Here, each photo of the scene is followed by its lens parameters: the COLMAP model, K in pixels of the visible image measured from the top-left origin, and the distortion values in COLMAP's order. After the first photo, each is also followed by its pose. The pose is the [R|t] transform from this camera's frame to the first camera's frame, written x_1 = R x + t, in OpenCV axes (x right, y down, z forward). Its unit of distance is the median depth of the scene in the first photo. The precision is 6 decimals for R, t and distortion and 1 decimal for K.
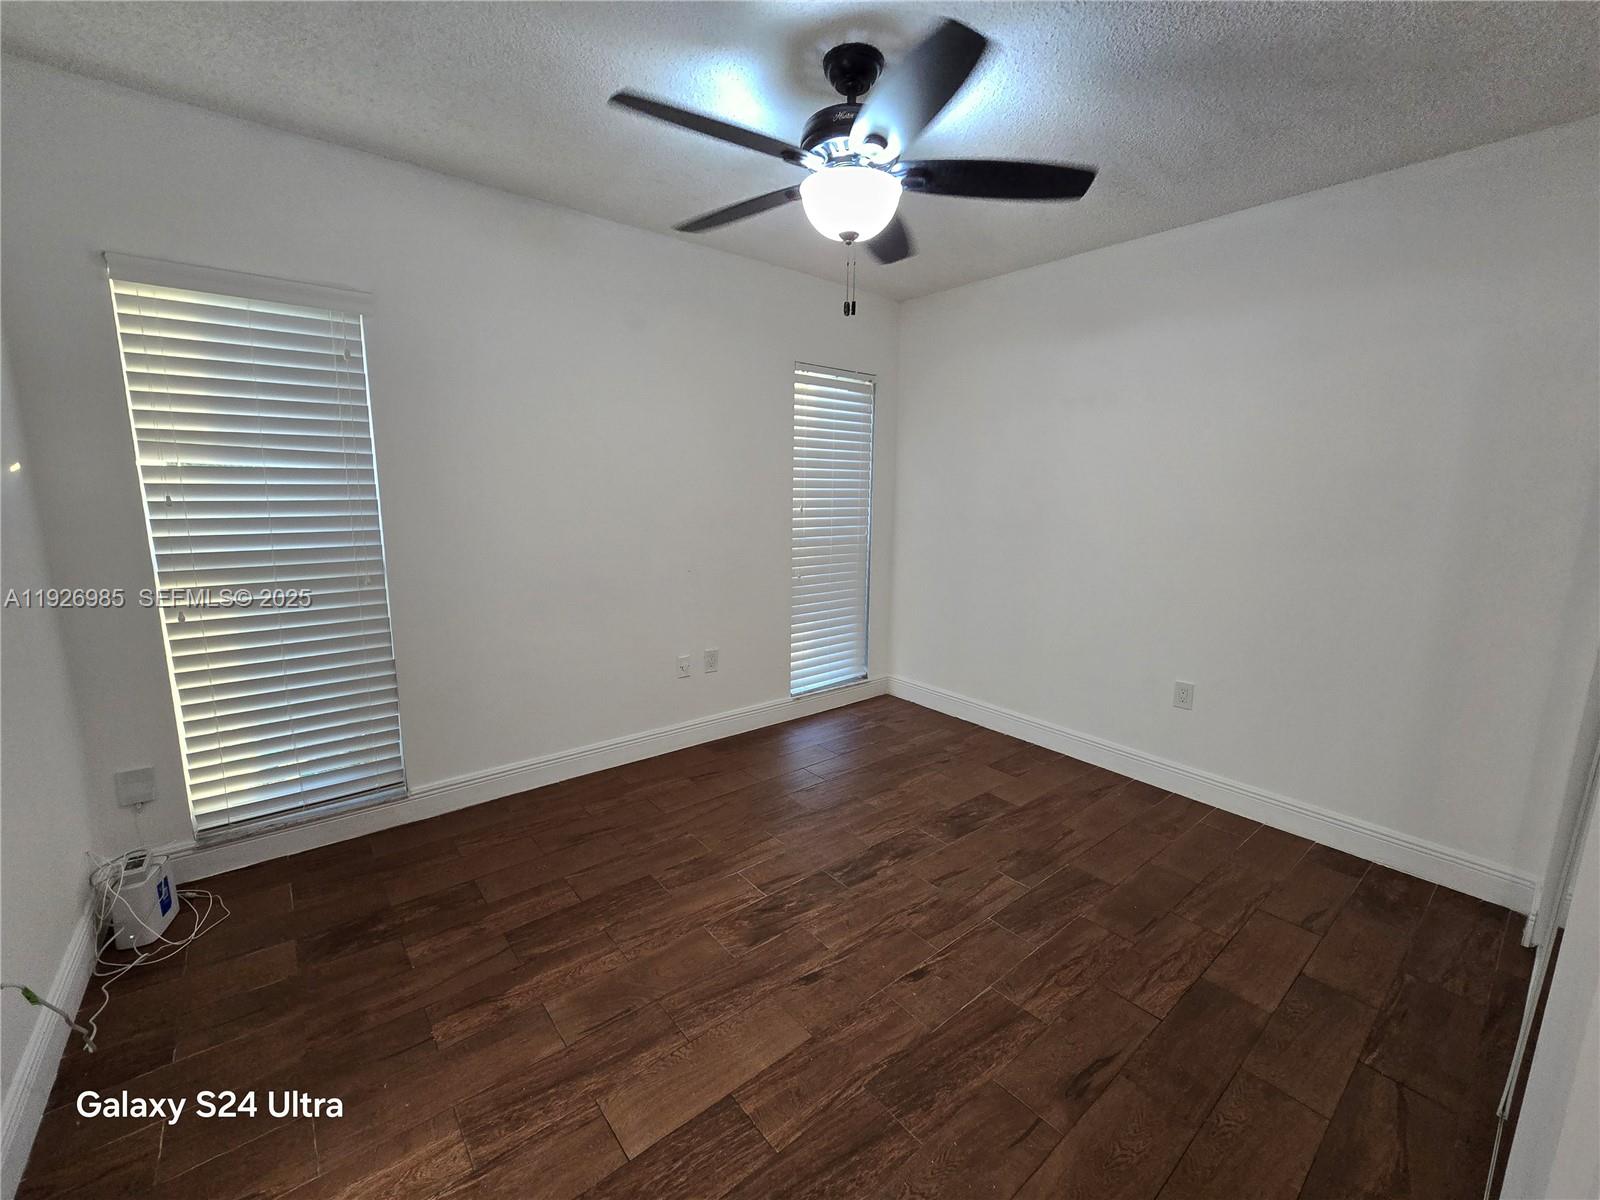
lens RADIAL K [[654.8, 0, 801.9], [0, 654.8, 601.2], [0, 0, 1]] dist [-0.005262, 0.000474]
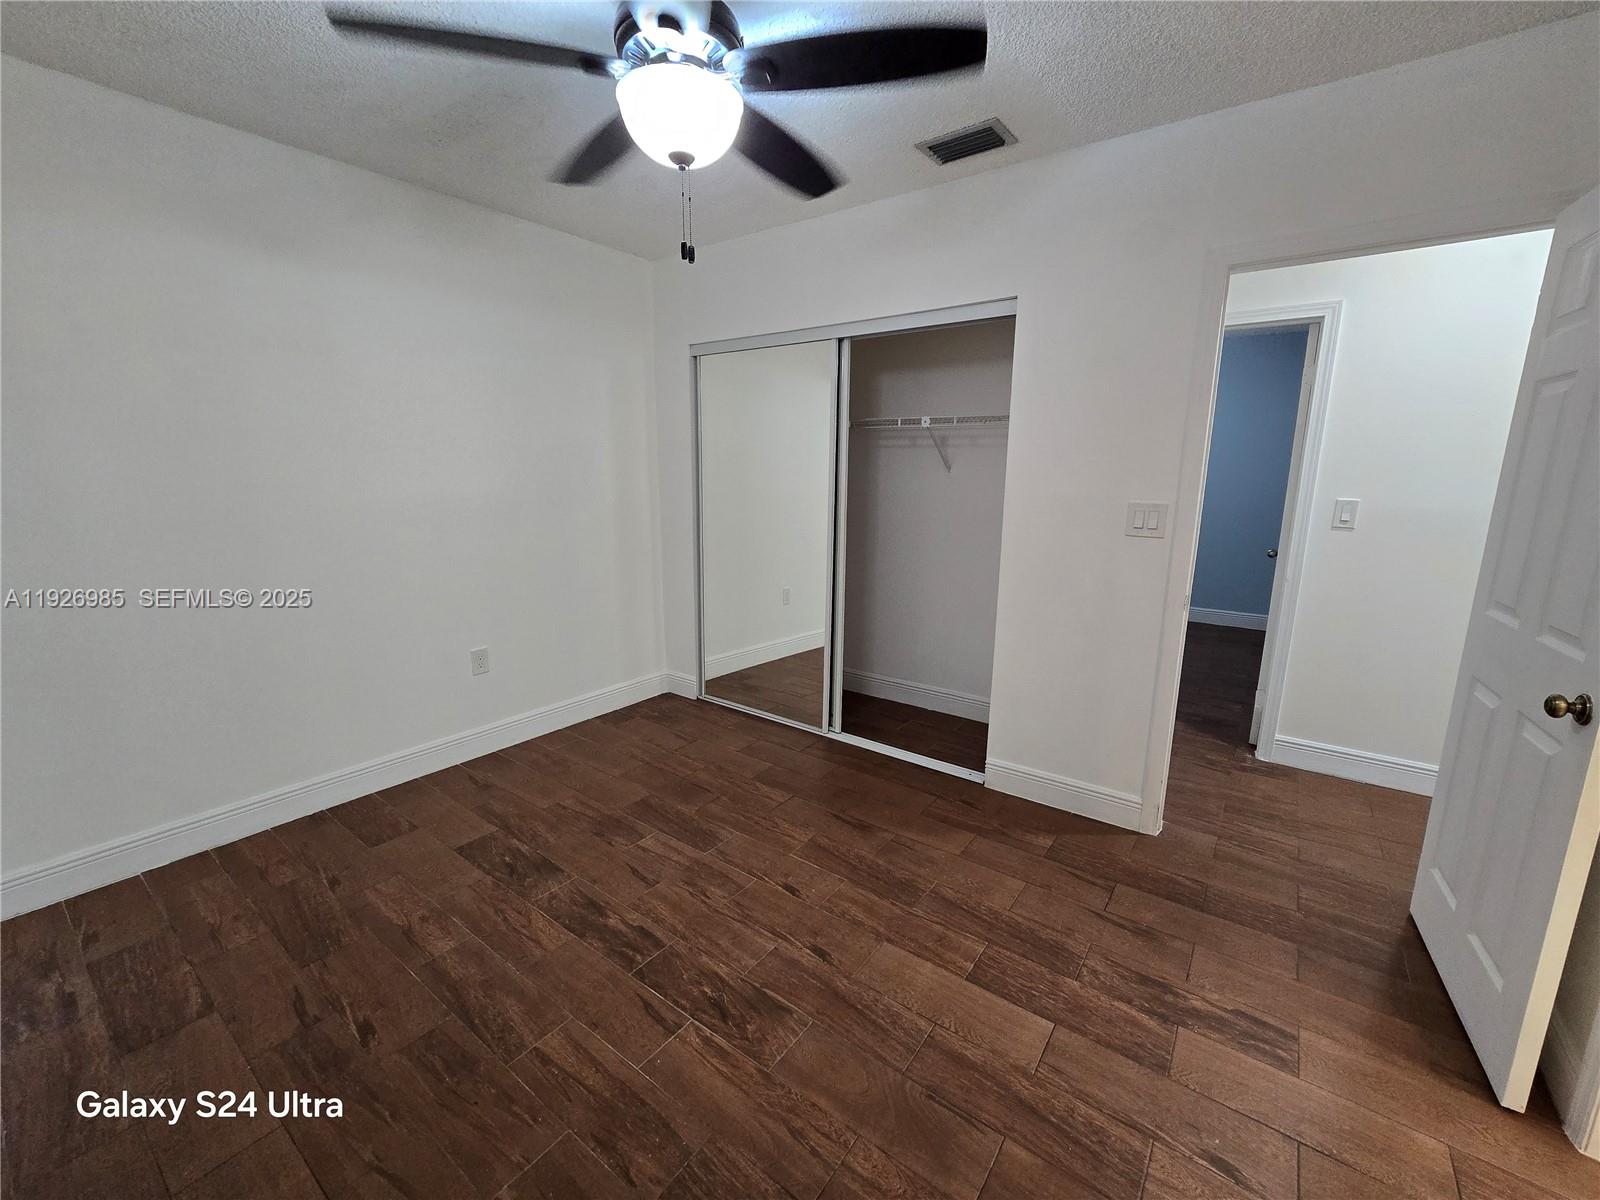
lens RADIAL K [[654.8, 0, 801.9], [0, 654.8, 601.2], [0, 0, 1]] dist [-0.005262, 0.000474]
pose [[-0.238720, -0.213195, 0.947397, -0.833714], [0.159193, 0.953813, 0.254752, -0.217505], [-0.957951, 0.211633, -0.193755, 1.106998]]
